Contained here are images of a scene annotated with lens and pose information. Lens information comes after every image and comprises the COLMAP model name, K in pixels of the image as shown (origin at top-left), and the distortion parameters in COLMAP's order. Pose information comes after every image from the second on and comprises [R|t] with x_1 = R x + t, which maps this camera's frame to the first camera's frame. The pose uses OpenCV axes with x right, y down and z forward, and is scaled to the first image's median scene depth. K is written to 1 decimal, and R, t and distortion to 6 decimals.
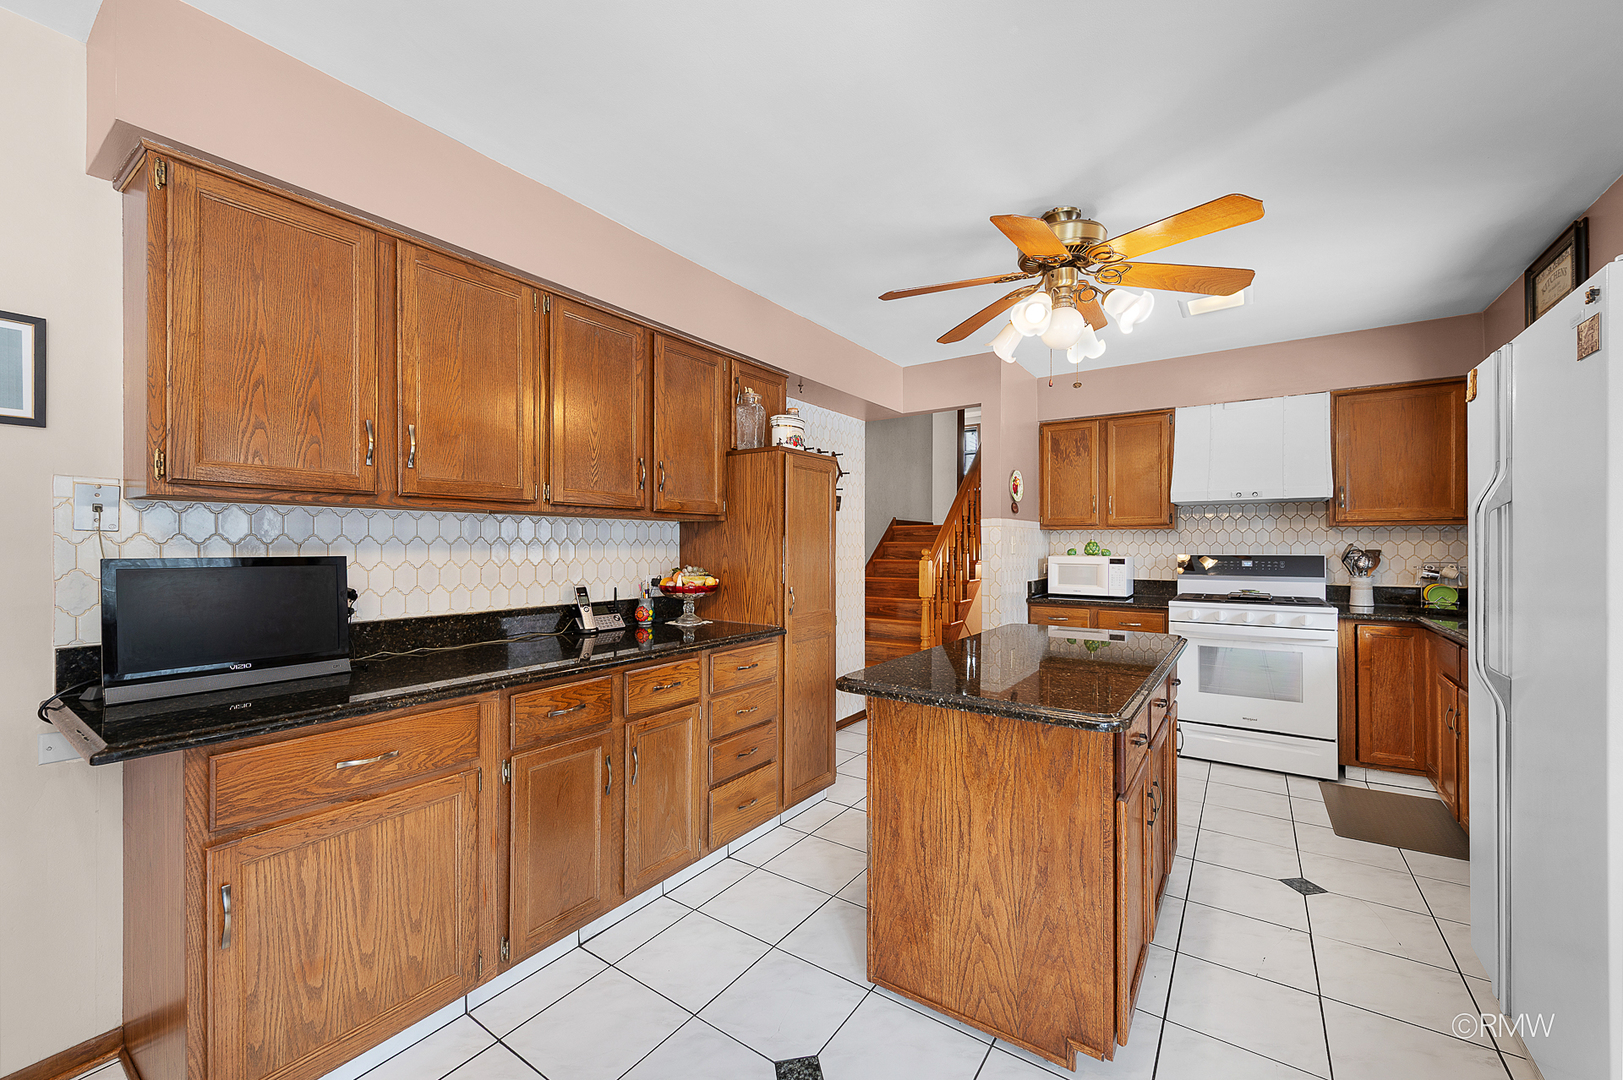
lens RADIAL K [[643.1, 0, 811.5], [0, 643.1, 540.0], [0, 0, 1]] dist [0.002681, 0.000091]
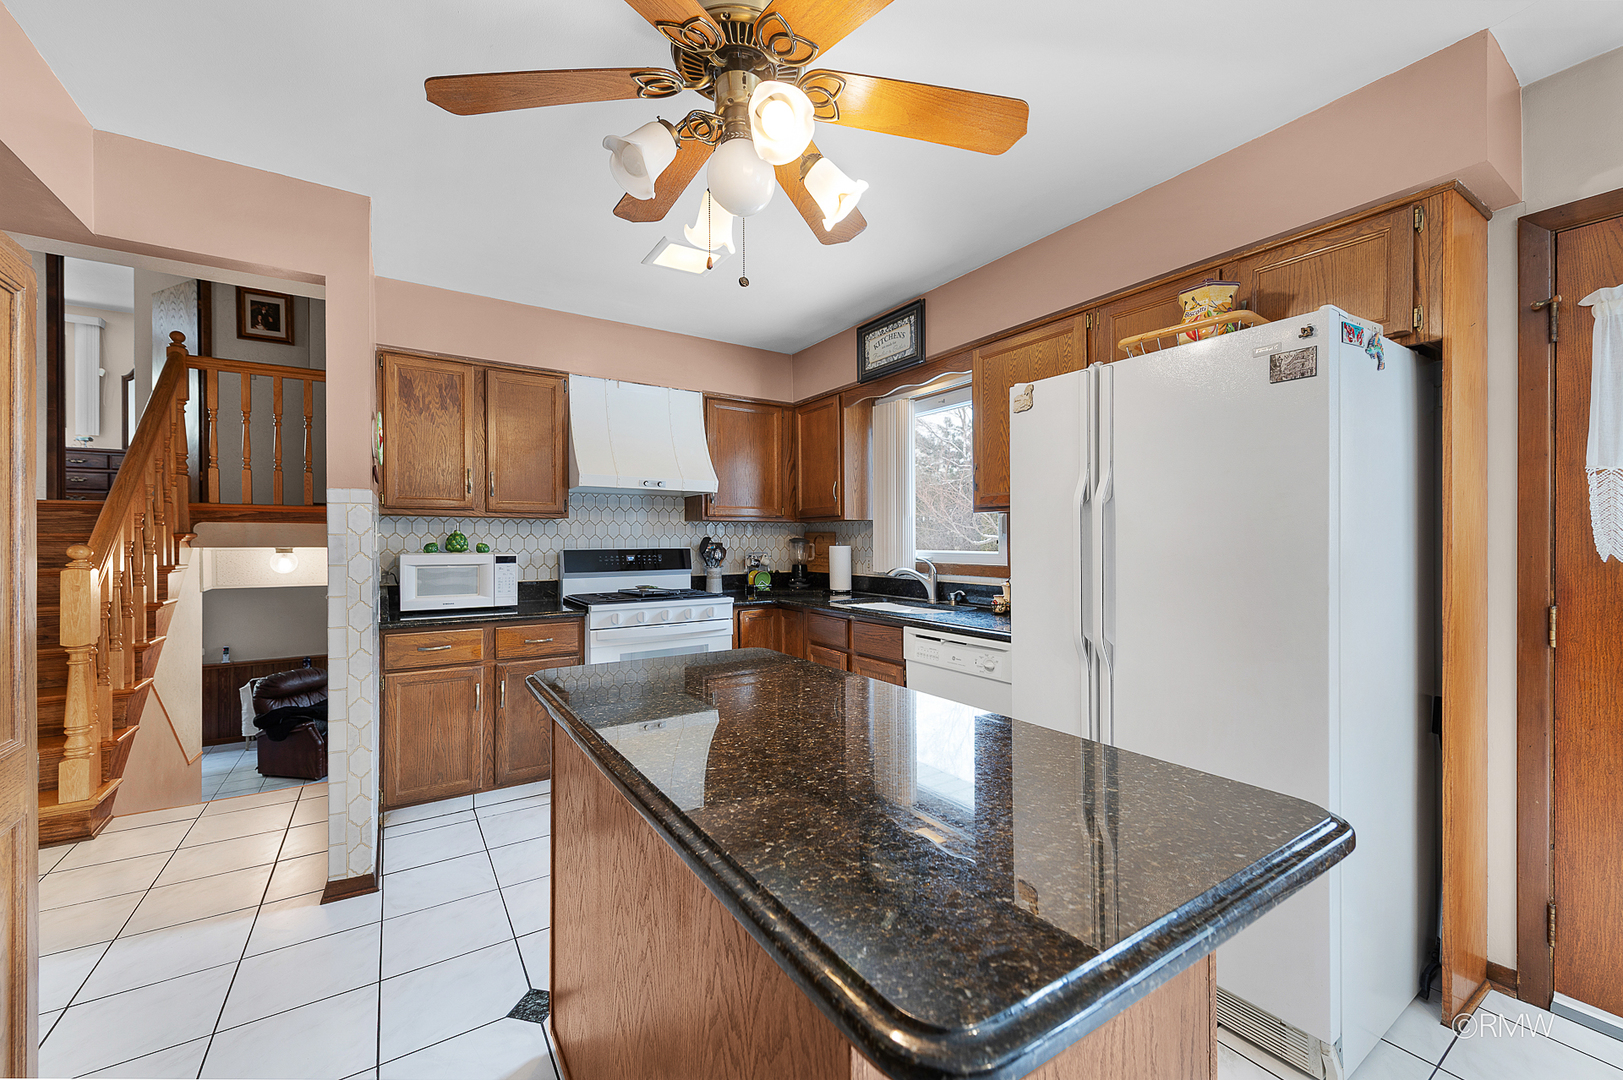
lens RADIAL K [[643.1, 0, 811.5], [0, 643.1, 540.0], [0, 0, 1]] dist [0.002681, 0.000091]
pose [[0.366705, 0.003602, 0.930330, -0.093260], [-0.004100, 0.999989, -0.002256, 0.010865], [-0.930328, -0.002987, 0.366716, 0.391582]]
